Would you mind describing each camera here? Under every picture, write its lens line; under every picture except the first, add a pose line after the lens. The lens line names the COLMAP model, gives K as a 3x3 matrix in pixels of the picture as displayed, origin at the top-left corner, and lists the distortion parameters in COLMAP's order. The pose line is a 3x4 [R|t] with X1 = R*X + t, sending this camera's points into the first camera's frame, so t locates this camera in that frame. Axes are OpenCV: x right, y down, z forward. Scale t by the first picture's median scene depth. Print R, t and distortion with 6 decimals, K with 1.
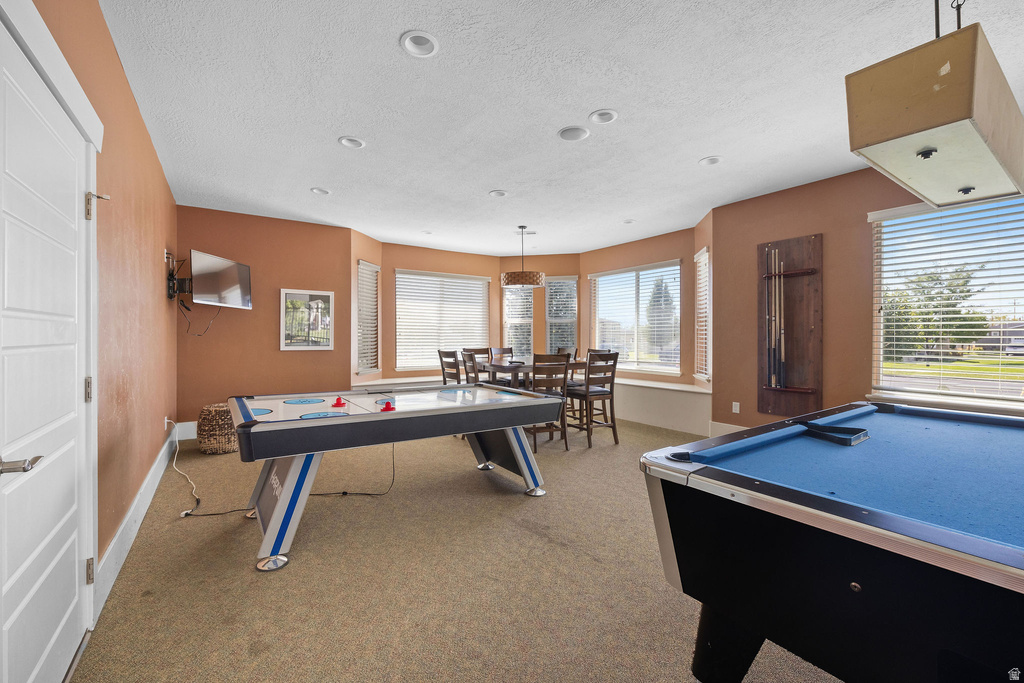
lens RADIAL K [[417.0, 0, 510.0], [0, 417.0, 339.5], [0, 0, 1]] dist [0.001073, -0.000733]
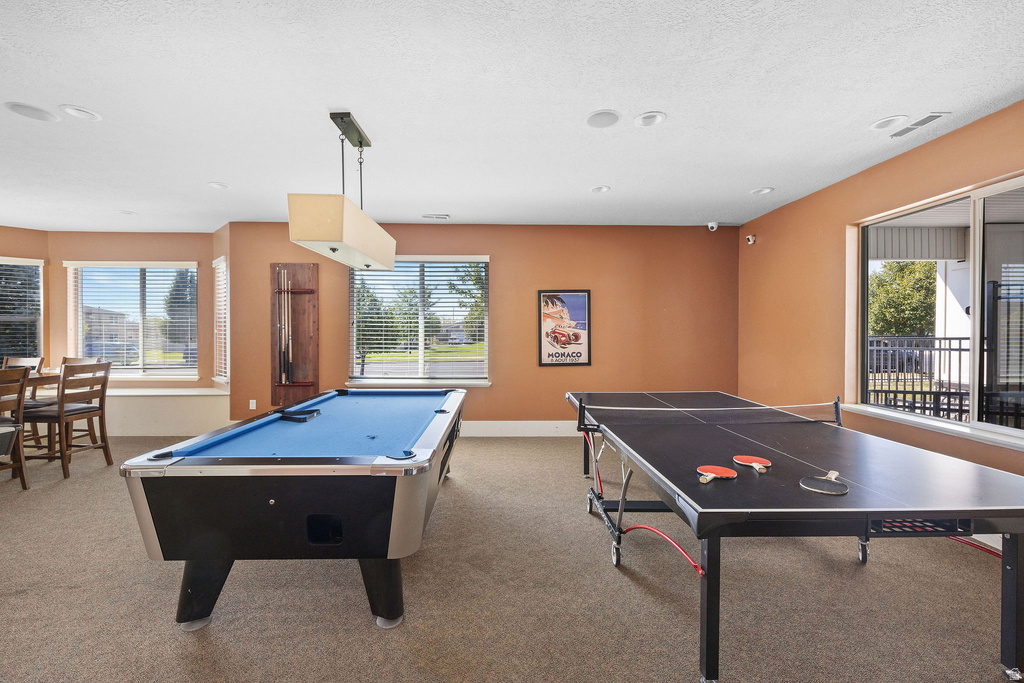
lens RADIAL K [[417.0, 0, 512.2], [0, 417.0, 335.1], [0, 0, 1]] dist [0.001073, -0.000733]
pose [[0.538918, -0.007142, 0.842328, -0.027626], [0.000728, 0.999968, 0.008013, -0.031910], [-0.842358, -0.003705, 0.538906, -0.193492]]
